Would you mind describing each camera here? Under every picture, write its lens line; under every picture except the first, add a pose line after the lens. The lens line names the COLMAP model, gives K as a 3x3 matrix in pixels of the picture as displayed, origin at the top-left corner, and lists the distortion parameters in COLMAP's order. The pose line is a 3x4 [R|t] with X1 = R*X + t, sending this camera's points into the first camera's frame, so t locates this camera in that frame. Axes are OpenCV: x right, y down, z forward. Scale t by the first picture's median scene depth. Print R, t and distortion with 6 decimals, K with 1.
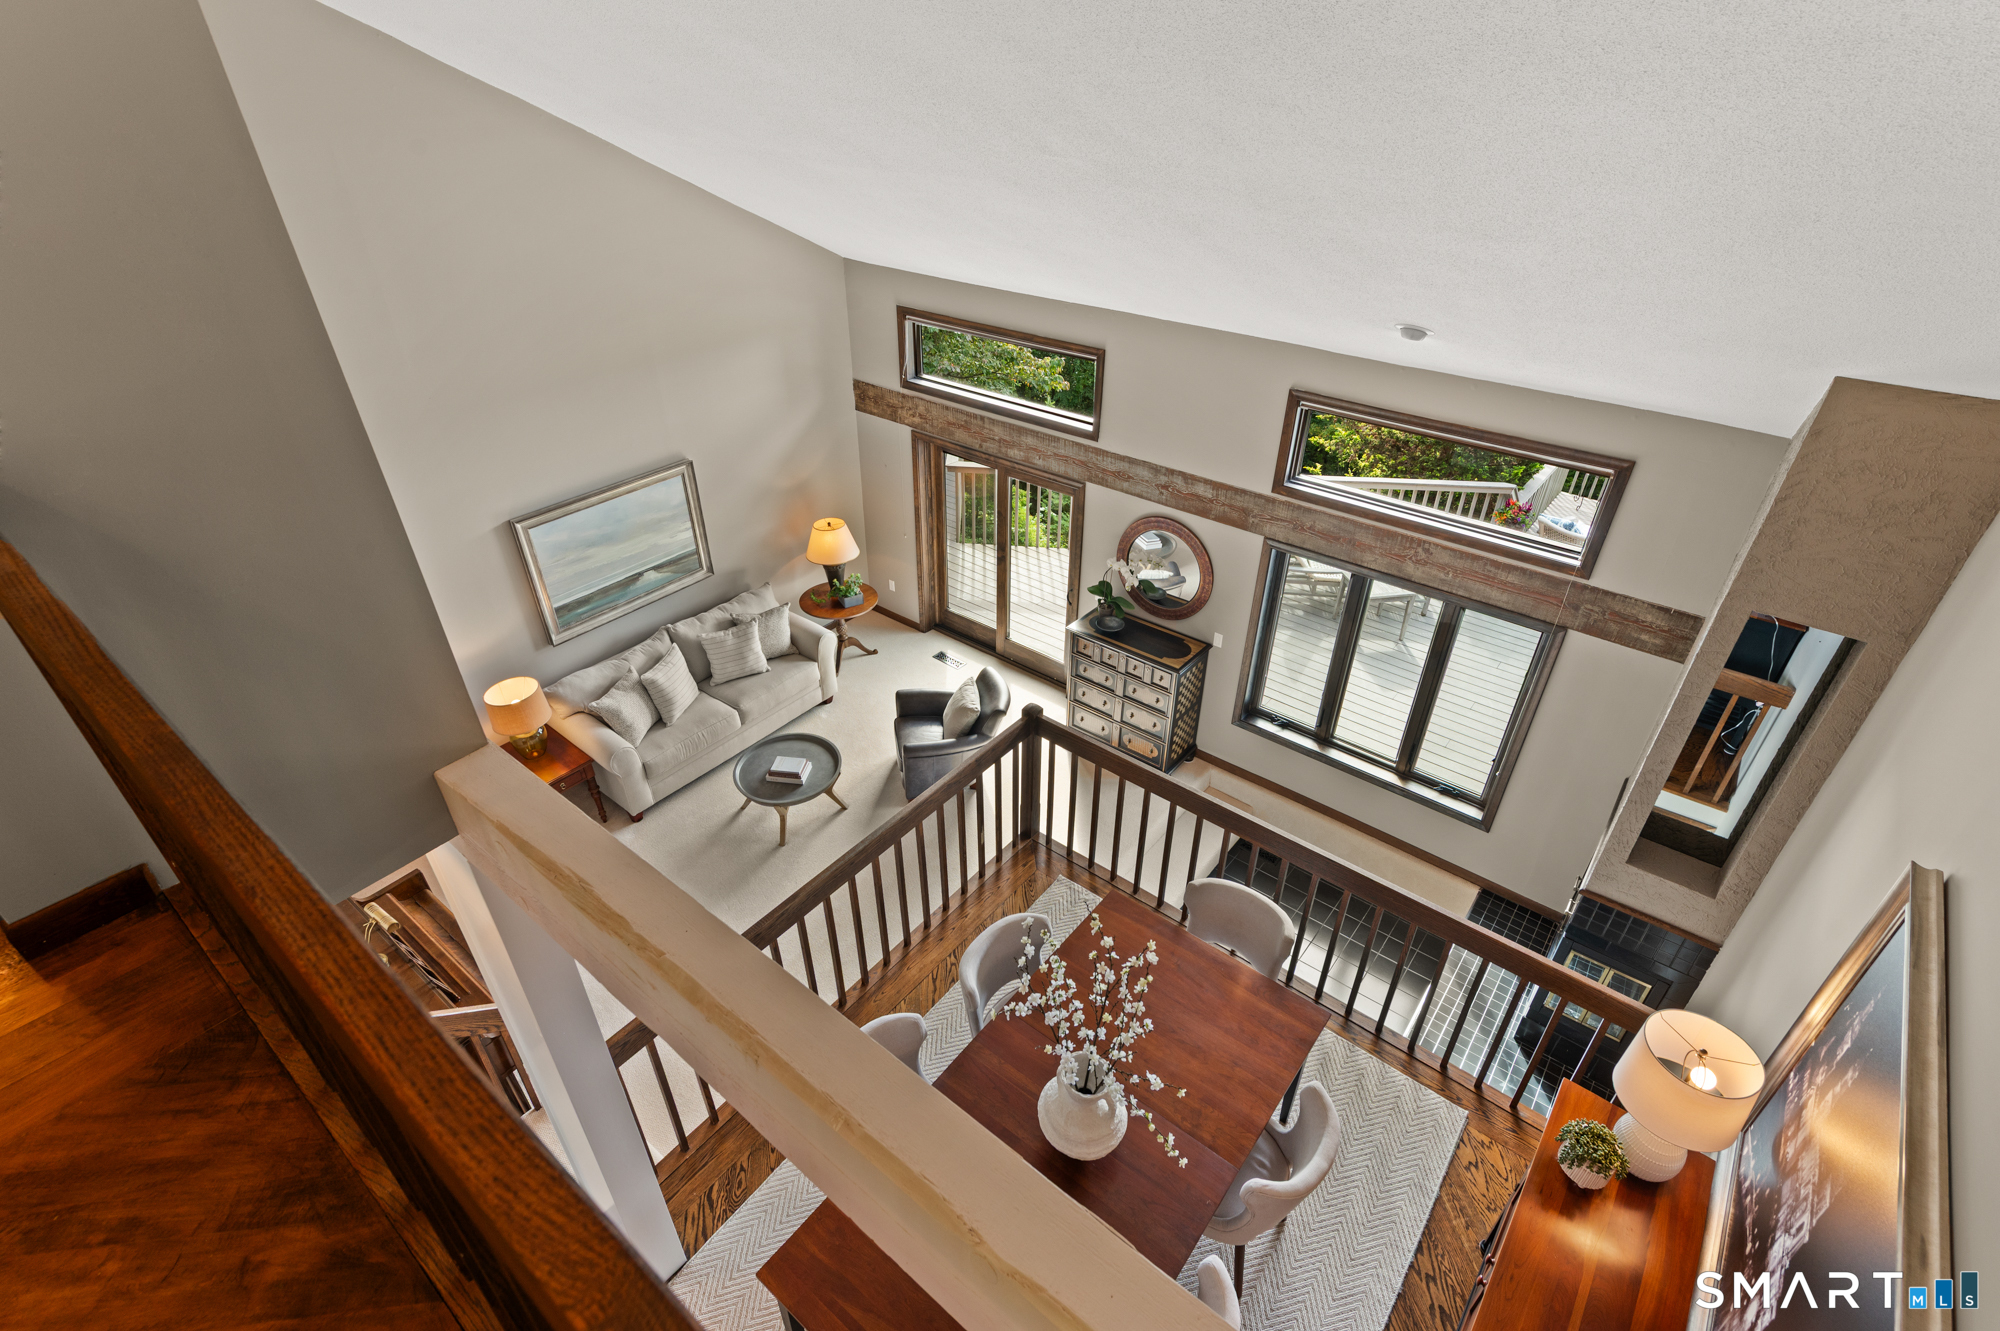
lens RADIAL K [[951.1, 0, 1000.0], [0, 951.1, 665.5], [0, 0, 1]] dist [0.030666, 0.000003]
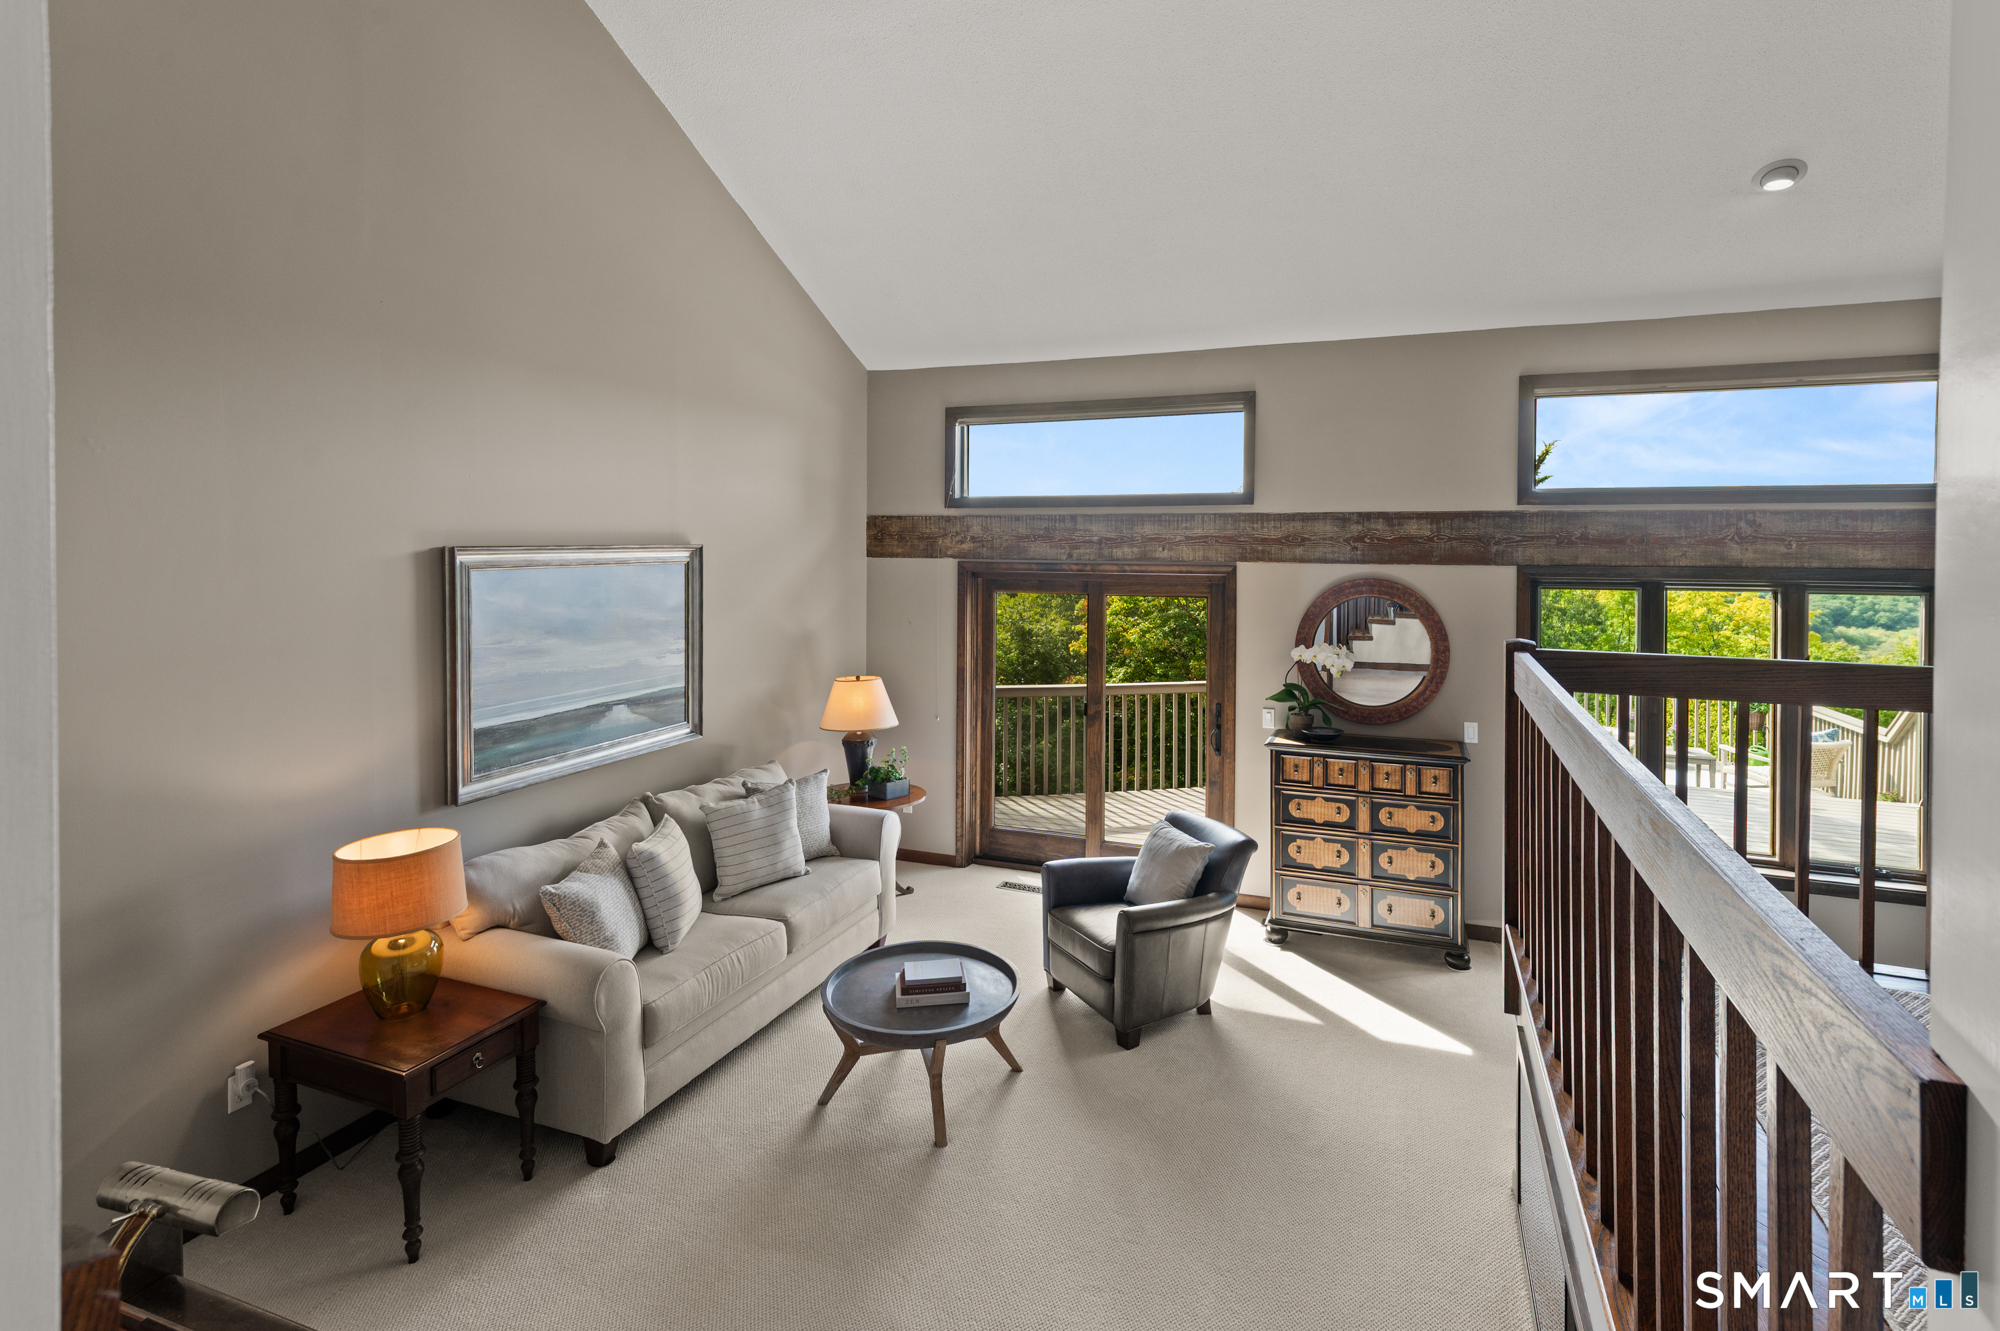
lens RADIAL K [[993.8, 0, 1014.7], [0, 993.8, 567.2], [0, 0, 1]] dist [0.025132, -0.000604]
pose [[0.952818, -0.002590, 0.303532, -0.331785], [0.166278, 0.841039, -0.514787, 0.199850], [-0.253949, 0.540968, 0.801787, 0.397719]]
